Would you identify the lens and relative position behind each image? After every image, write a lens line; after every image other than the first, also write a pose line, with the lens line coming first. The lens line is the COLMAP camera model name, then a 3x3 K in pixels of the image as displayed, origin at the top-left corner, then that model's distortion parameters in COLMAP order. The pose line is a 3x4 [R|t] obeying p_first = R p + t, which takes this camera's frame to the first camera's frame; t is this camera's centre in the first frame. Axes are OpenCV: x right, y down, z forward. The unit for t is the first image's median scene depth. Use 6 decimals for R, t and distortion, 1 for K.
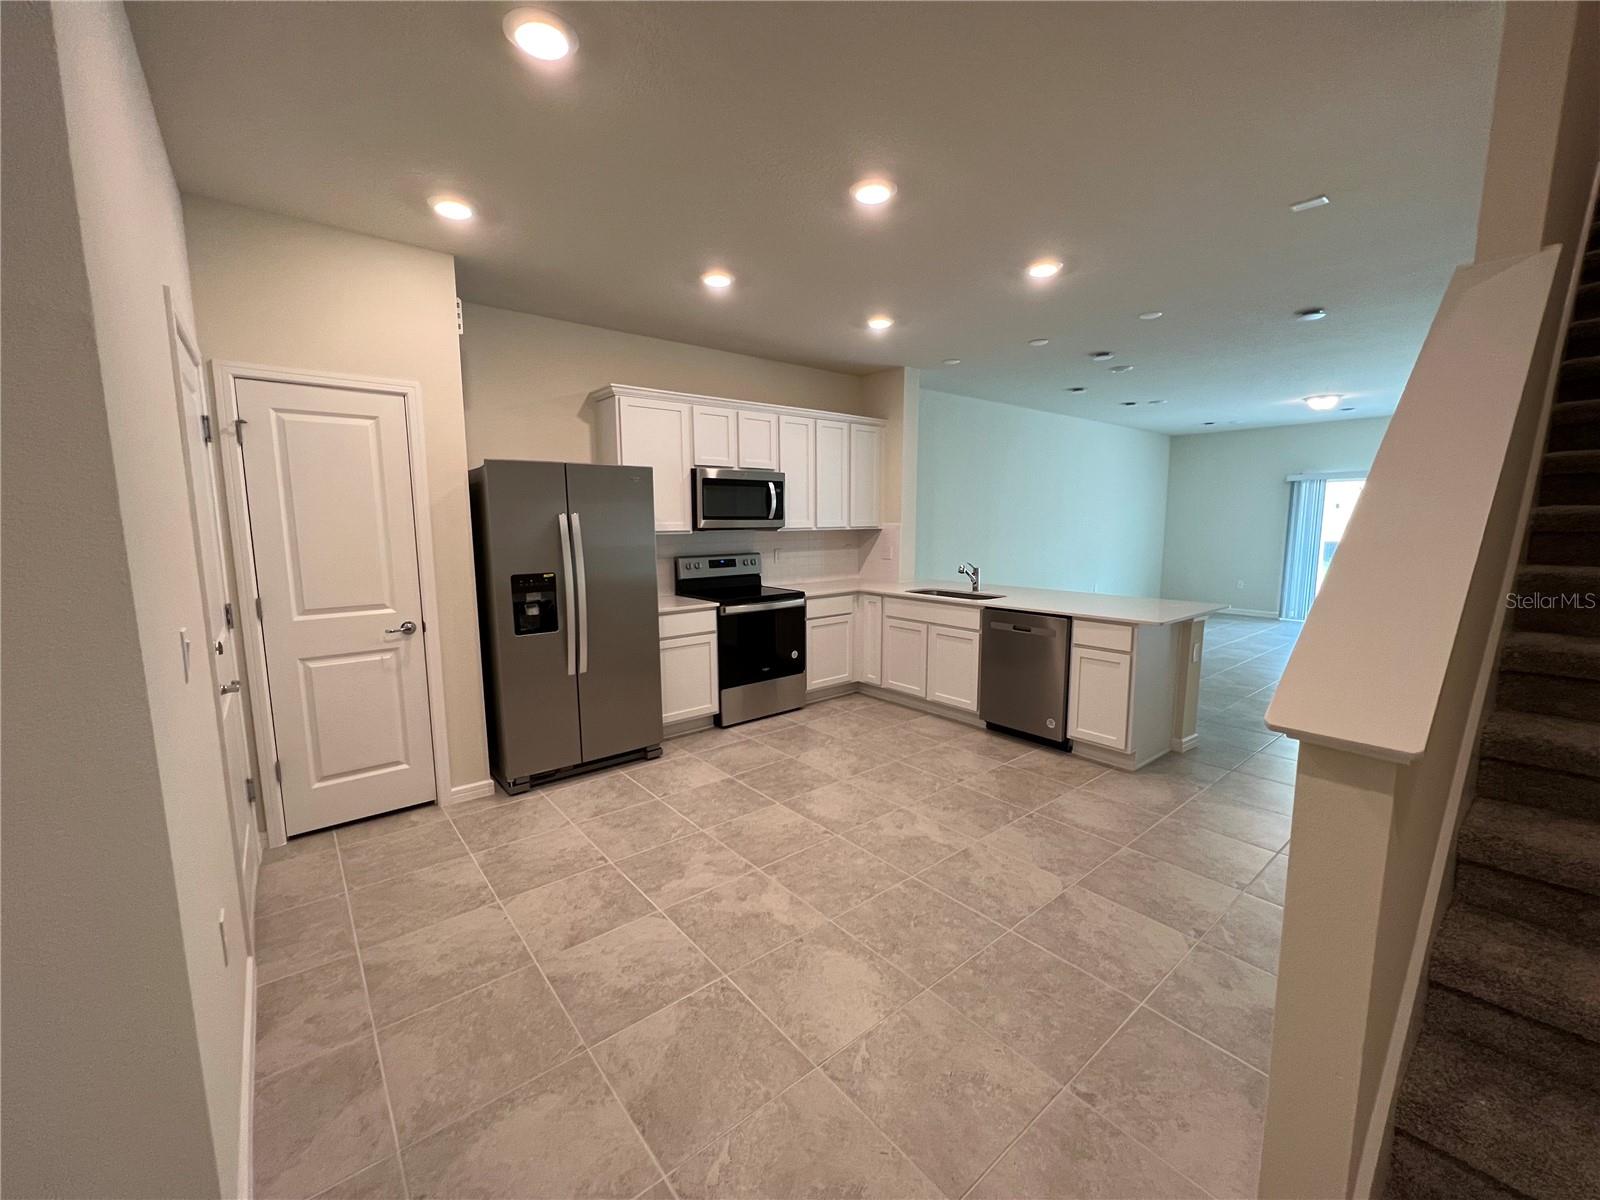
lens RADIAL K [[642.5, 0, 801.6], [0, 642.5, 603.3], [0, 0, 1]] dist [-0.003666, 0.000263]
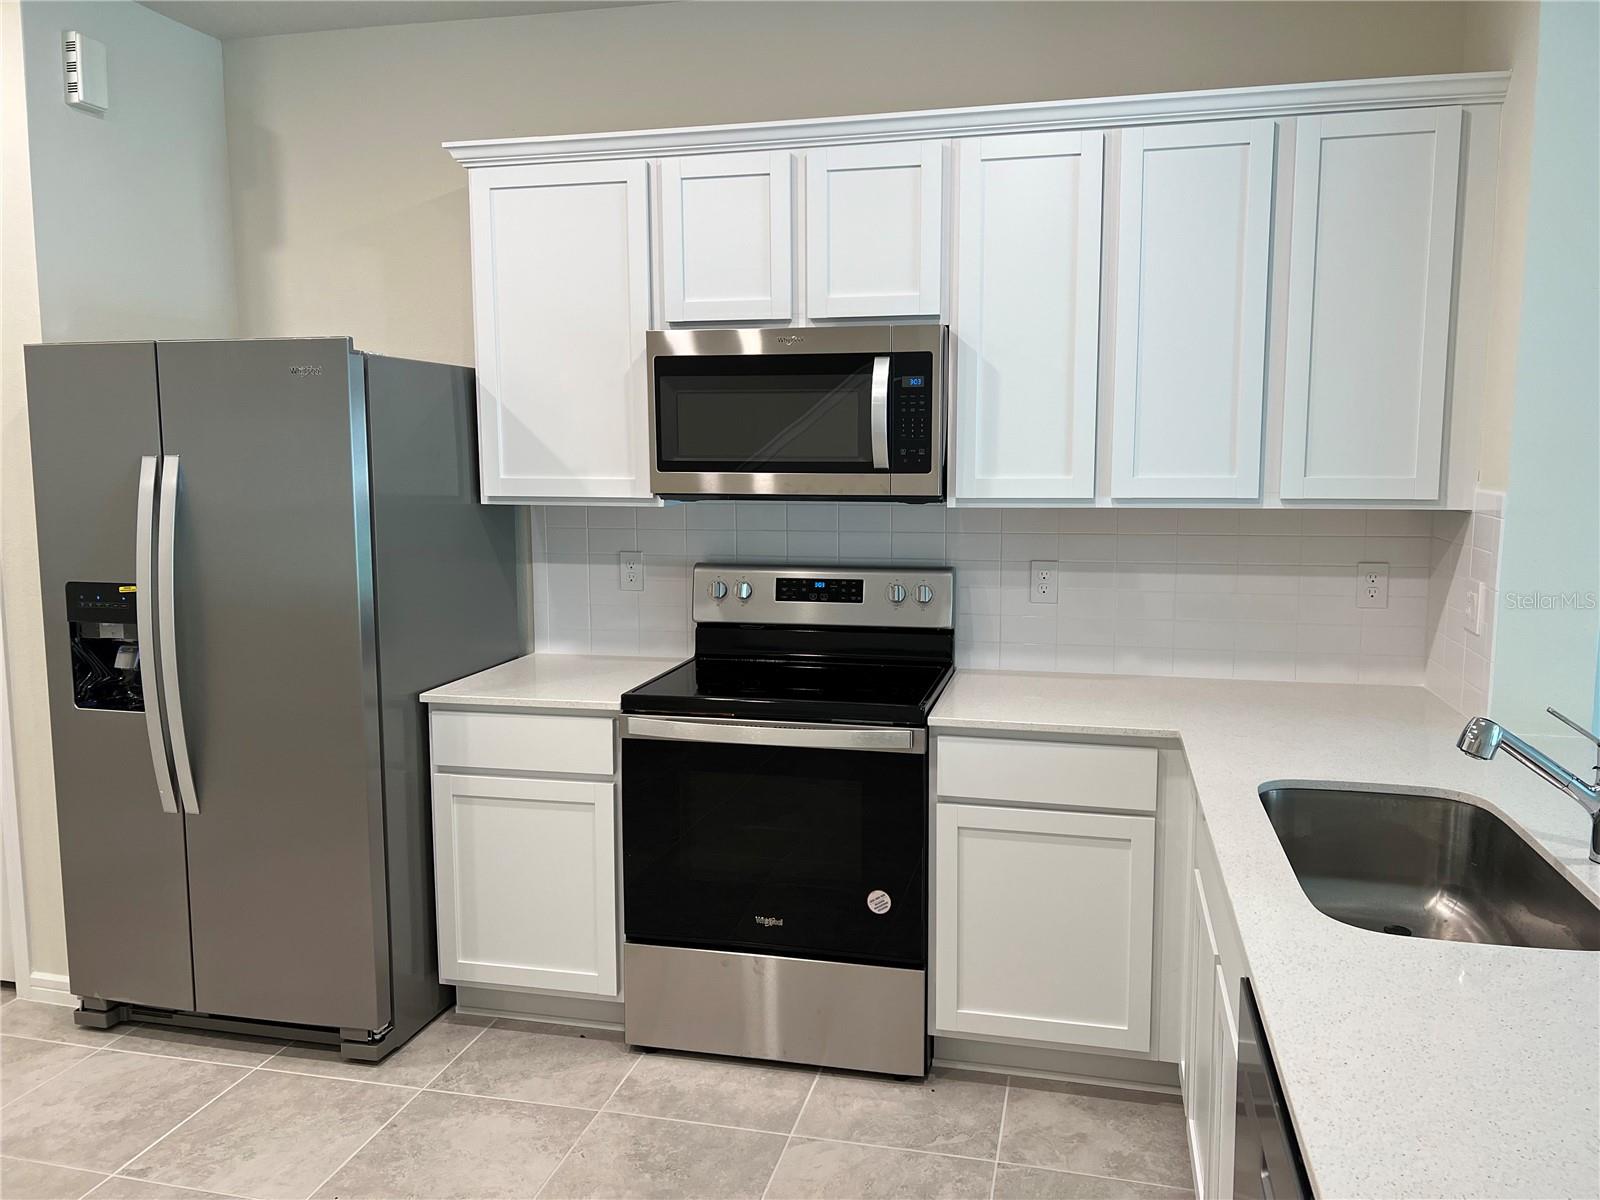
lens RADIAL K [[1202.1, 0, 800.0], [0, 1202.1, 583.8], [0, 0, 1]] dist [0.054732, -0.063255]
pose [[0.603439, 0.093678, -0.791888, 0.577688], [-0.105184, 0.993749, 0.037405, -0.128045], [0.790442, 0.060722, 0.609520, 0.831971]]
